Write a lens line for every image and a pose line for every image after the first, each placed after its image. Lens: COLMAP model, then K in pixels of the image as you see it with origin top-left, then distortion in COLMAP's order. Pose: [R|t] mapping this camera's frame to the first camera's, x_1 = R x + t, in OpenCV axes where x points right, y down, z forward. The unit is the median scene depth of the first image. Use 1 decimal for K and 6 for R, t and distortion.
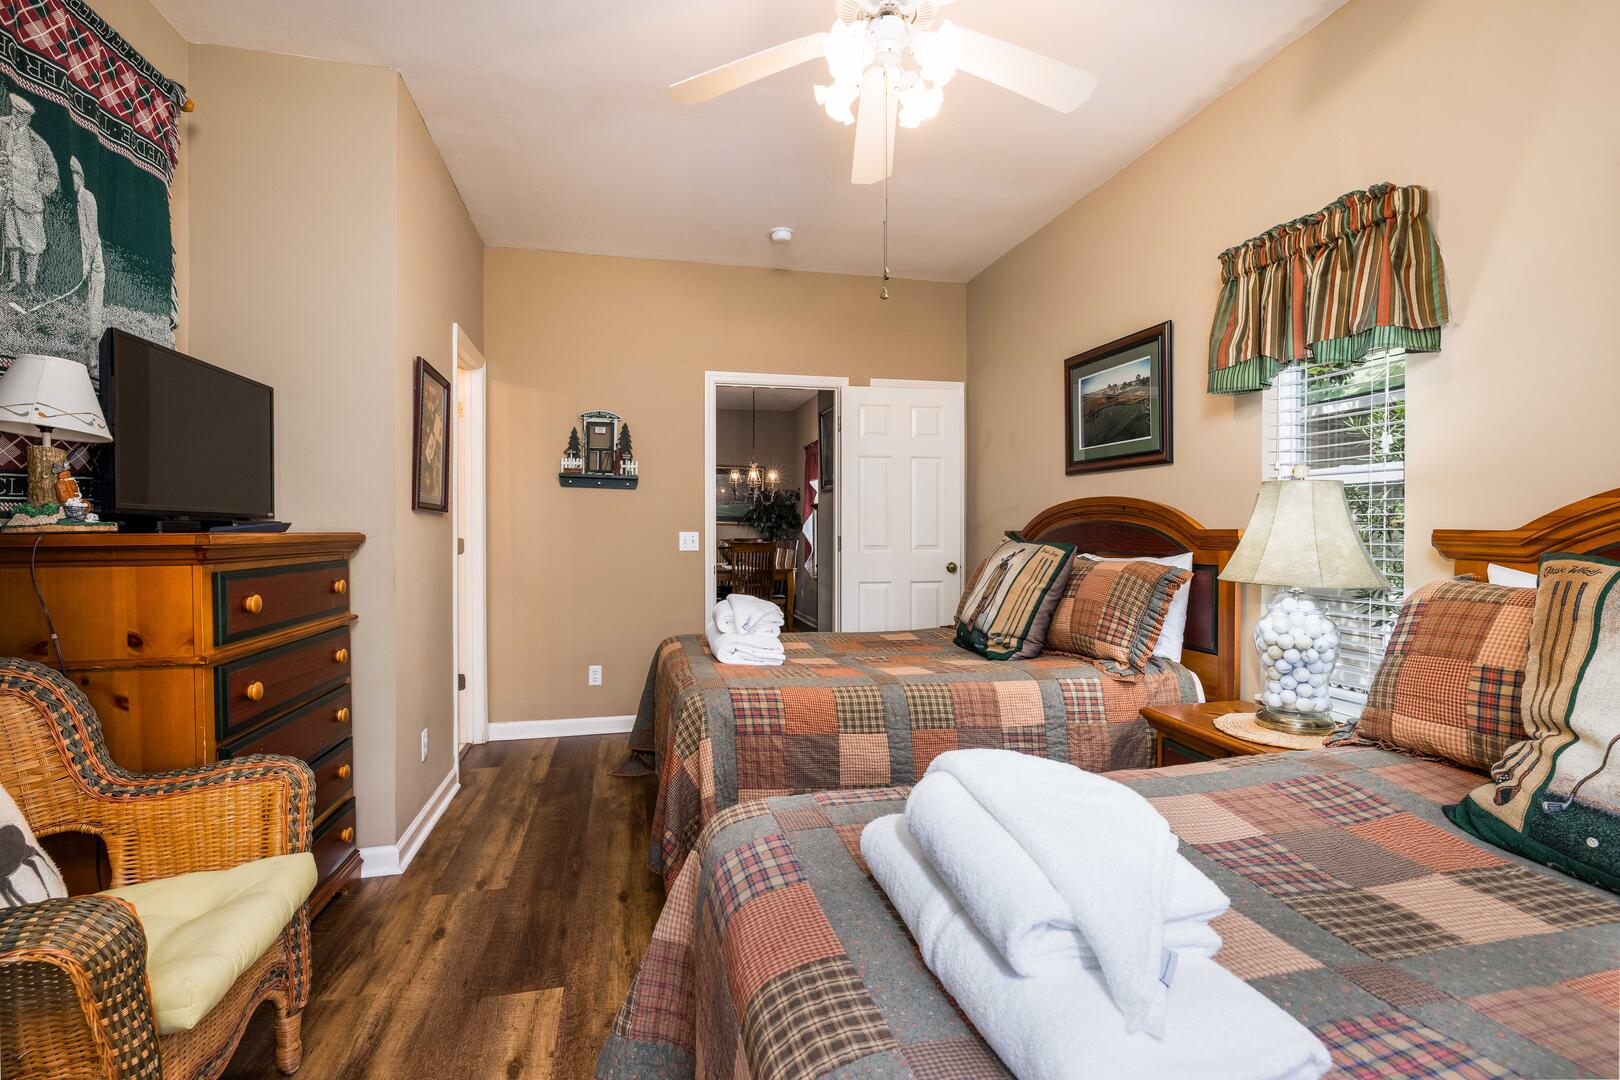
lens RADIAL K [[743.1, 0, 810.0], [0, 743.1, 540.0], [0, 0, 1]] dist [-0.000908, -0.000098]
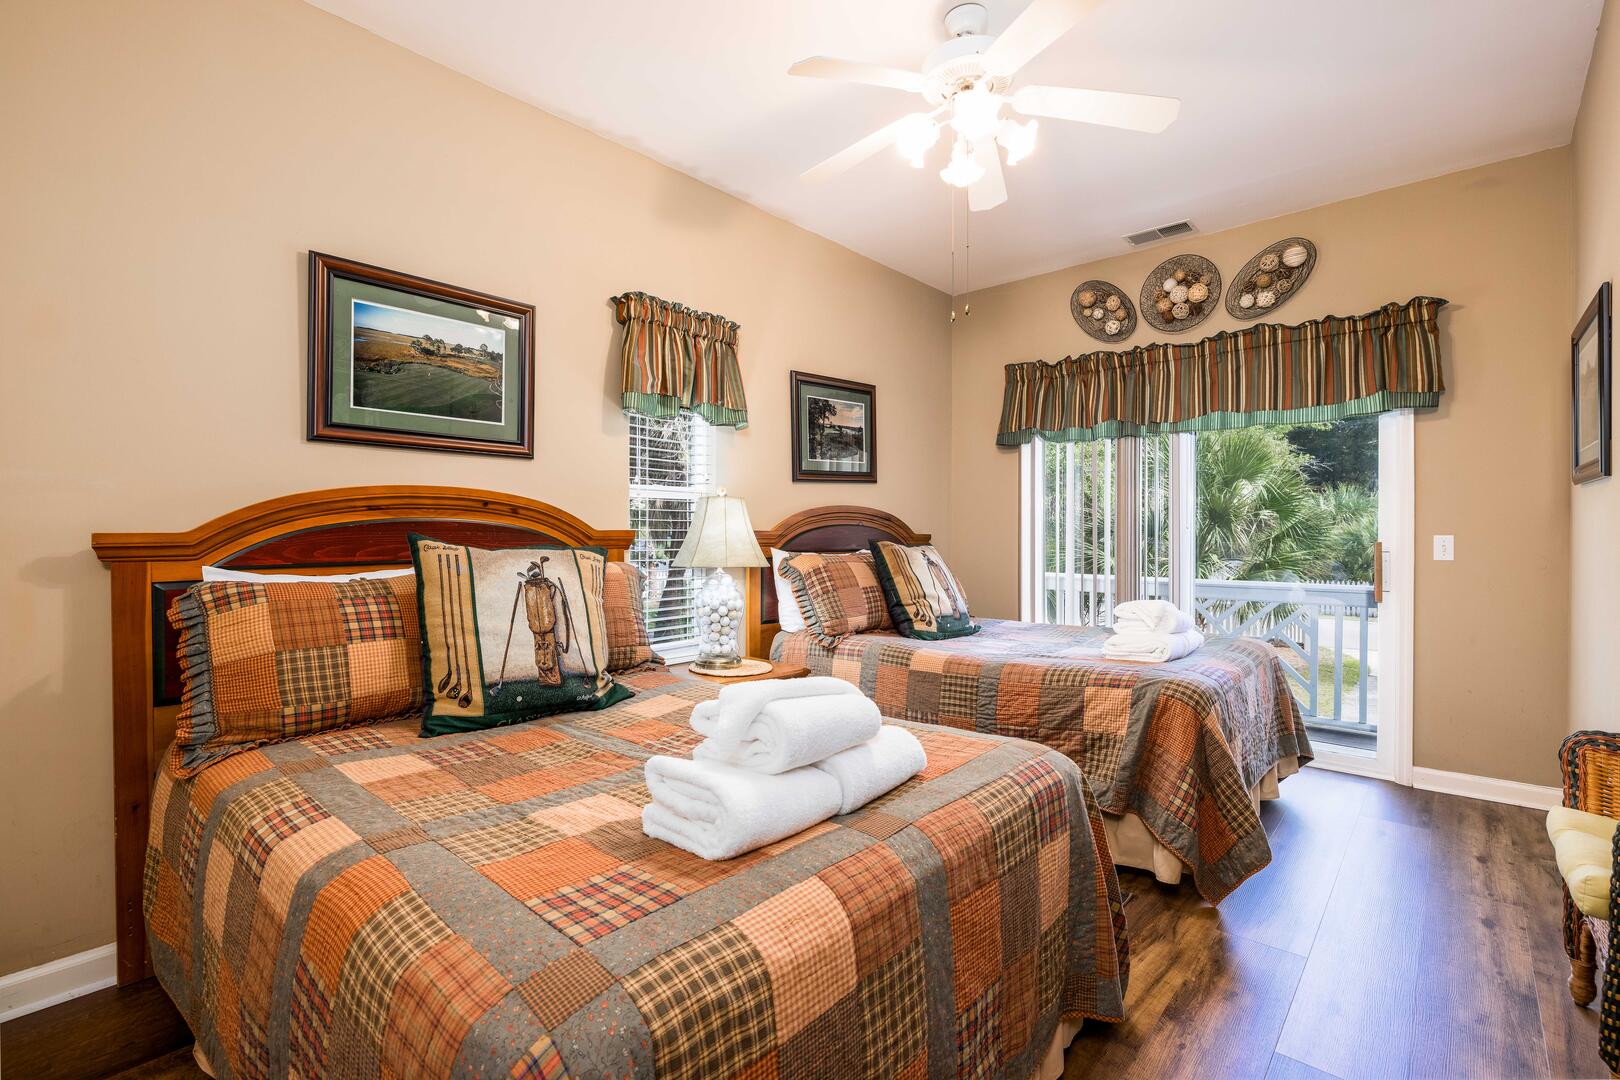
lens RADIAL K [[743.1, 0, 810.0], [0, 743.1, 540.0], [0, 0, 1]] dist [-0.000908, -0.000098]
pose [[-0.568724, 0.000594, 0.822528, -0.449416], [0.019380, 0.999732, 0.012679, -0.007152], [-0.822300, 0.023152, -0.568583, 1.178271]]
